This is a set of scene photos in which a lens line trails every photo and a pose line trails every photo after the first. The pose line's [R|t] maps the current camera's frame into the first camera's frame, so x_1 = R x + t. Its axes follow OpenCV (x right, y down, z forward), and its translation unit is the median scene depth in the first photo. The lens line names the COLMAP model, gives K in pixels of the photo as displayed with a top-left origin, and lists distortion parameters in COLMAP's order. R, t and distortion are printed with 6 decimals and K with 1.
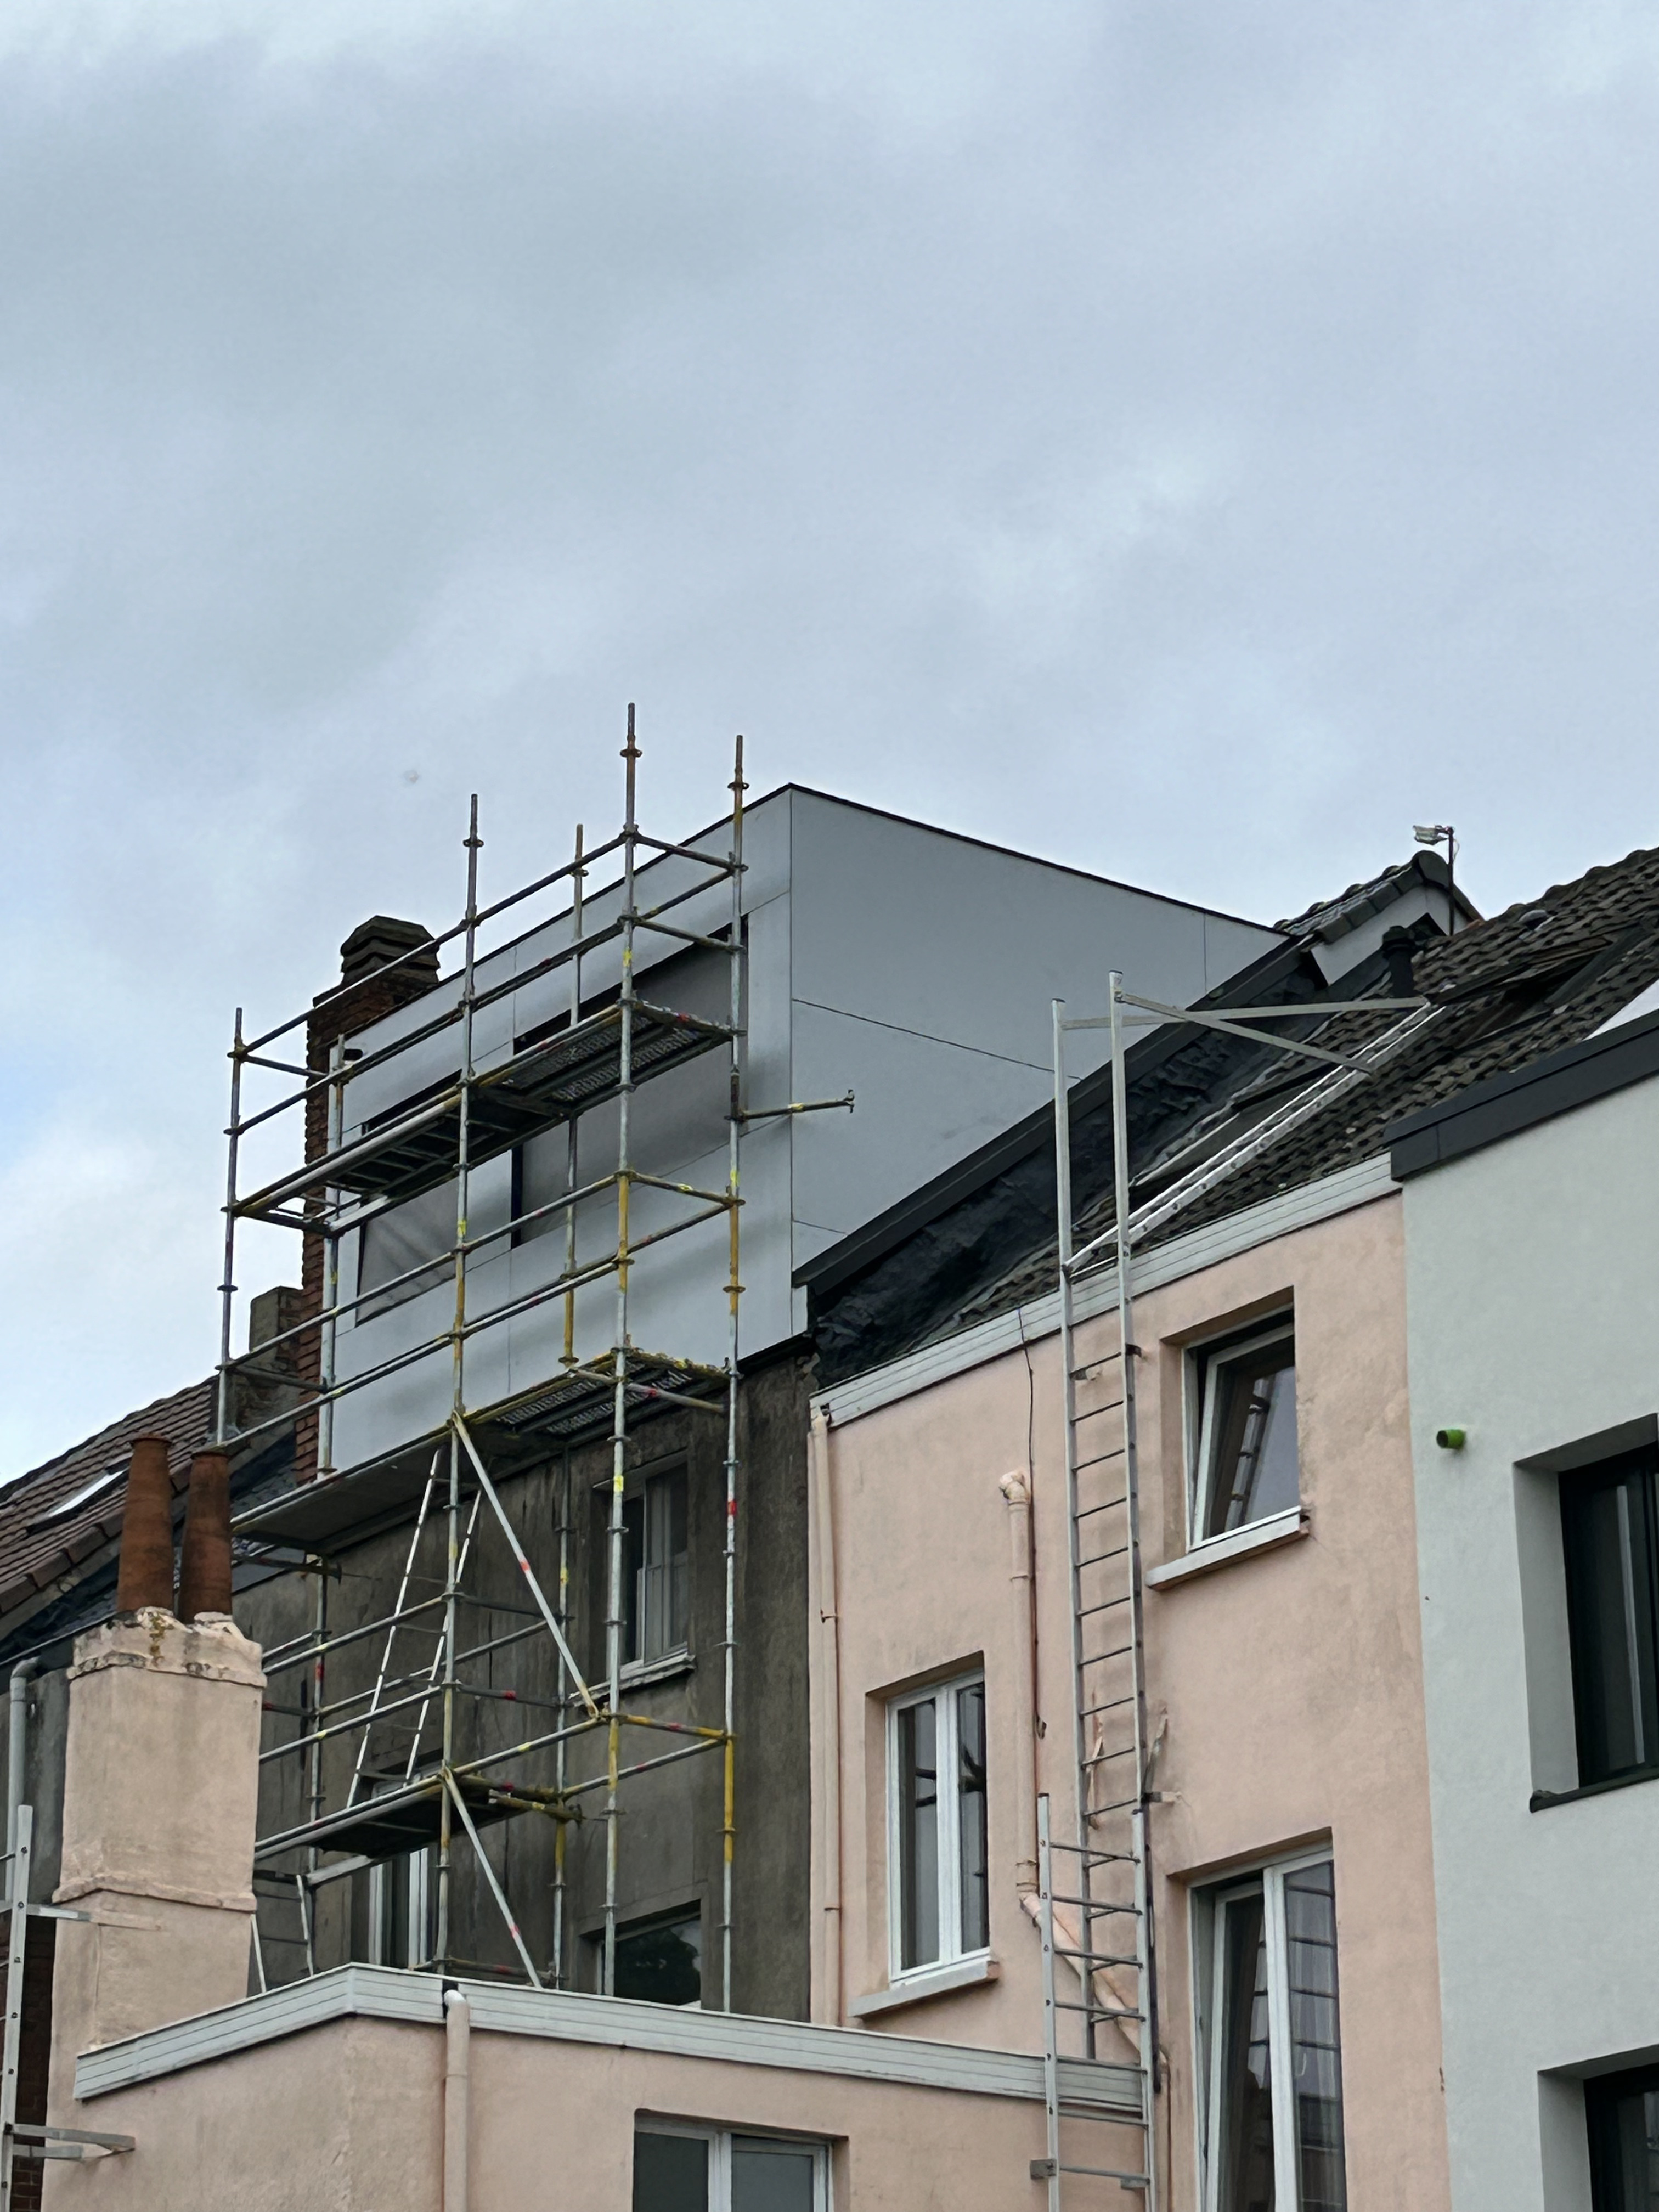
lens RADIAL K [[5557.9, 0, 829.5], [0, 5557.9, 1106.0], [0, 0, 1]] dist [0.122886, 0.042872]
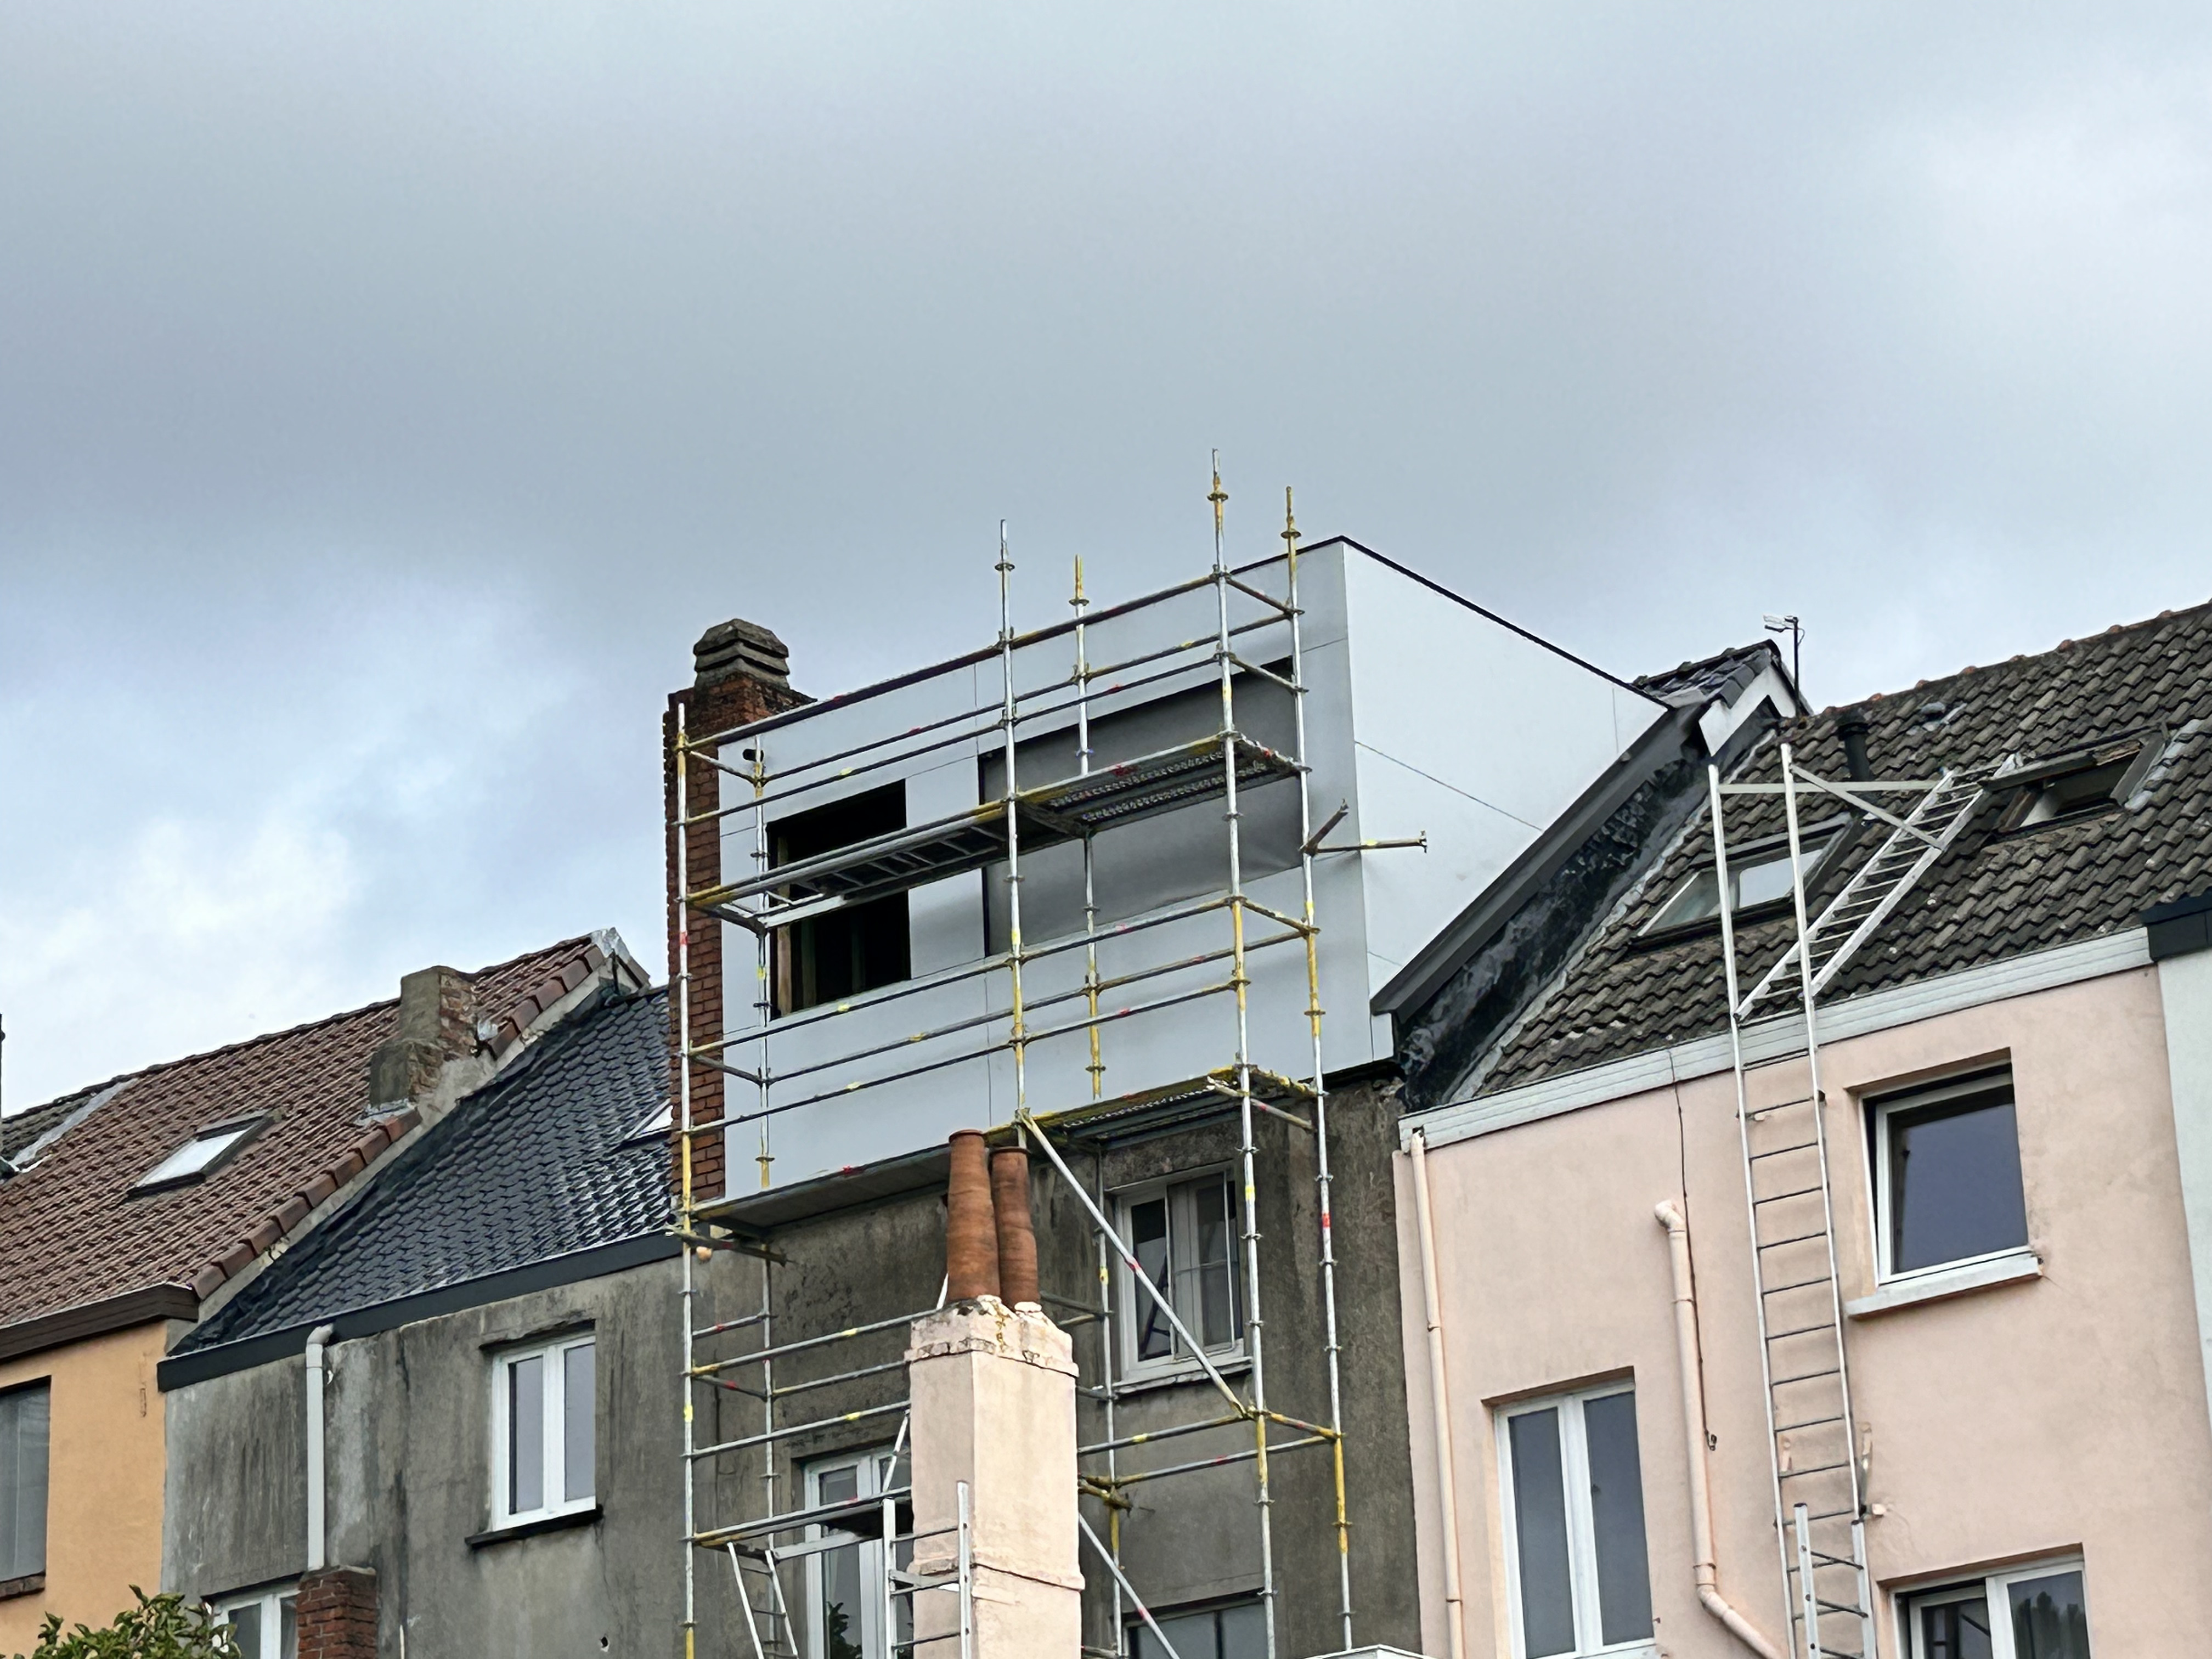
lens RADIAL K [[5444.8, 0, 1106.0], [0, 5444.8, 829.5], [0, 0, 1]] dist [0.098122, 0.555344]
pose [[0.960779, 0.064316, 0.269755, -0.344473], [-0.065565, 0.997839, -0.004390, 0.005413], [-0.269455, -0.013469, 0.962919, 0.012333]]
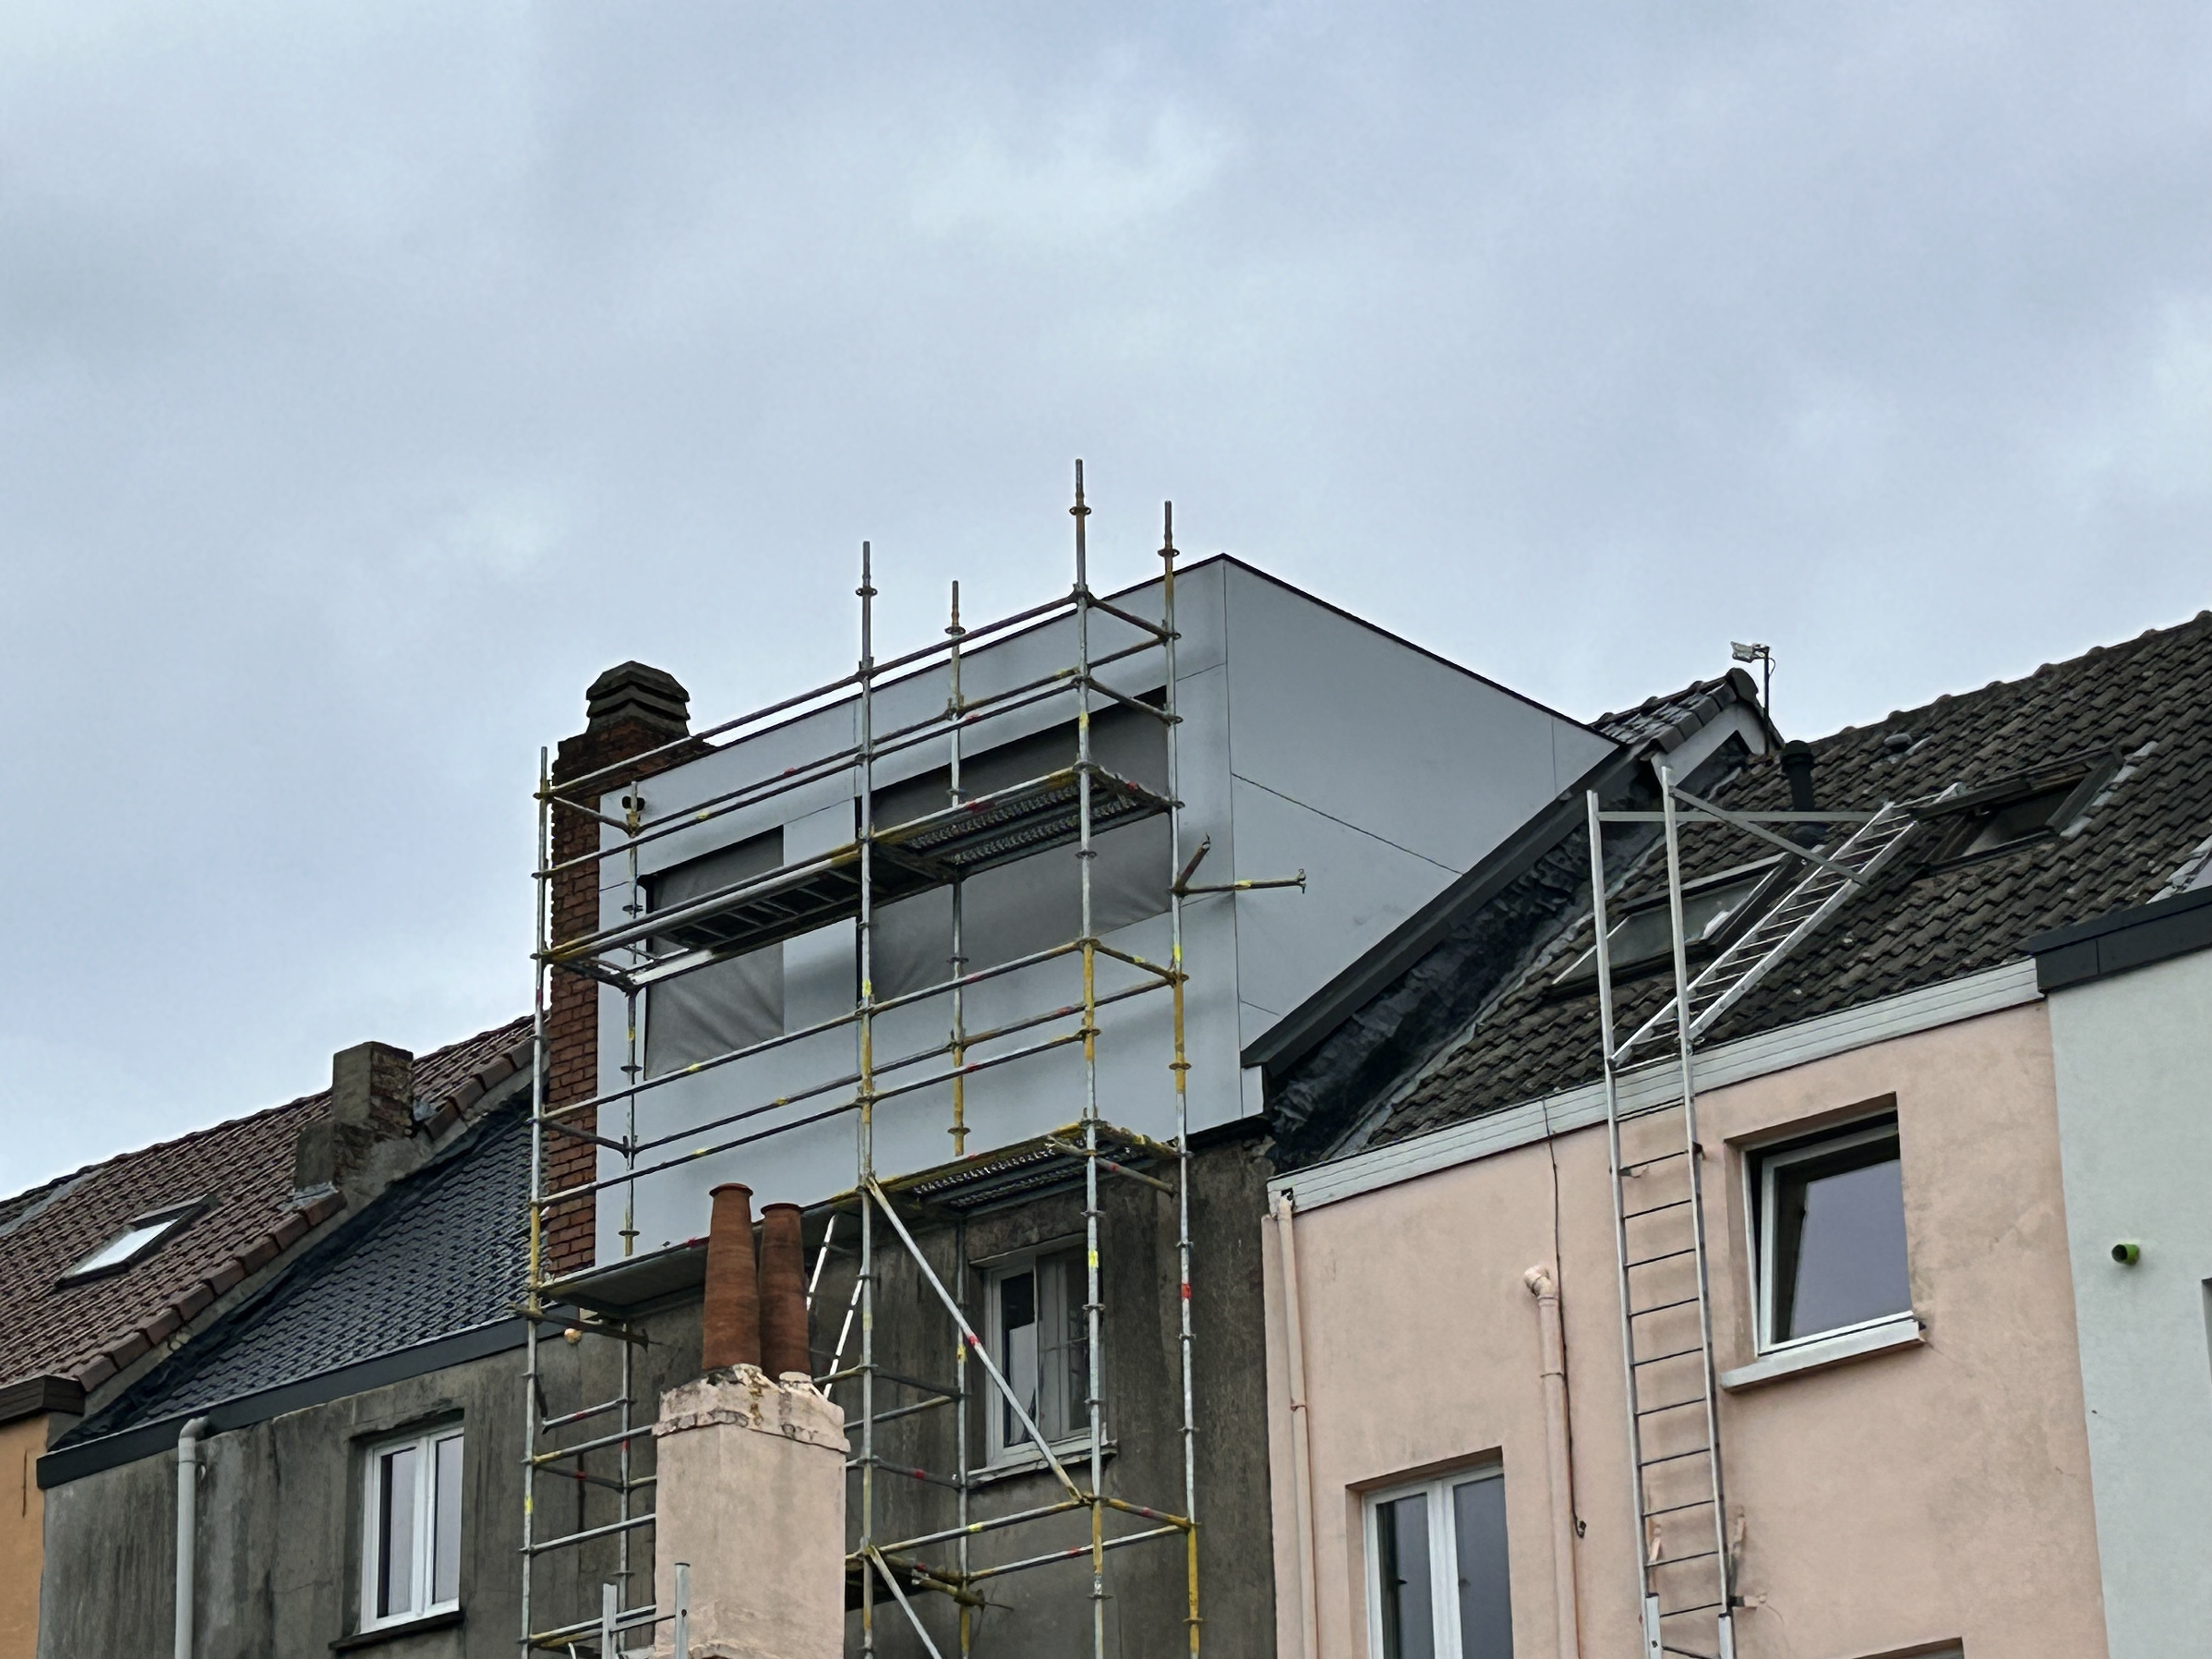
lens RADIAL K [[5557.9, 0, 1086.1], [0, 5557.9, 869.0], [0, 0, 1]] dist [0.122886, 0.042872]
pose [[0.977818, 0.061129, 0.200340, -0.235751], [-0.058845, 0.998117, -0.017339, 0.016609], [-0.201023, 0.005165, 0.979573, 0.048058]]
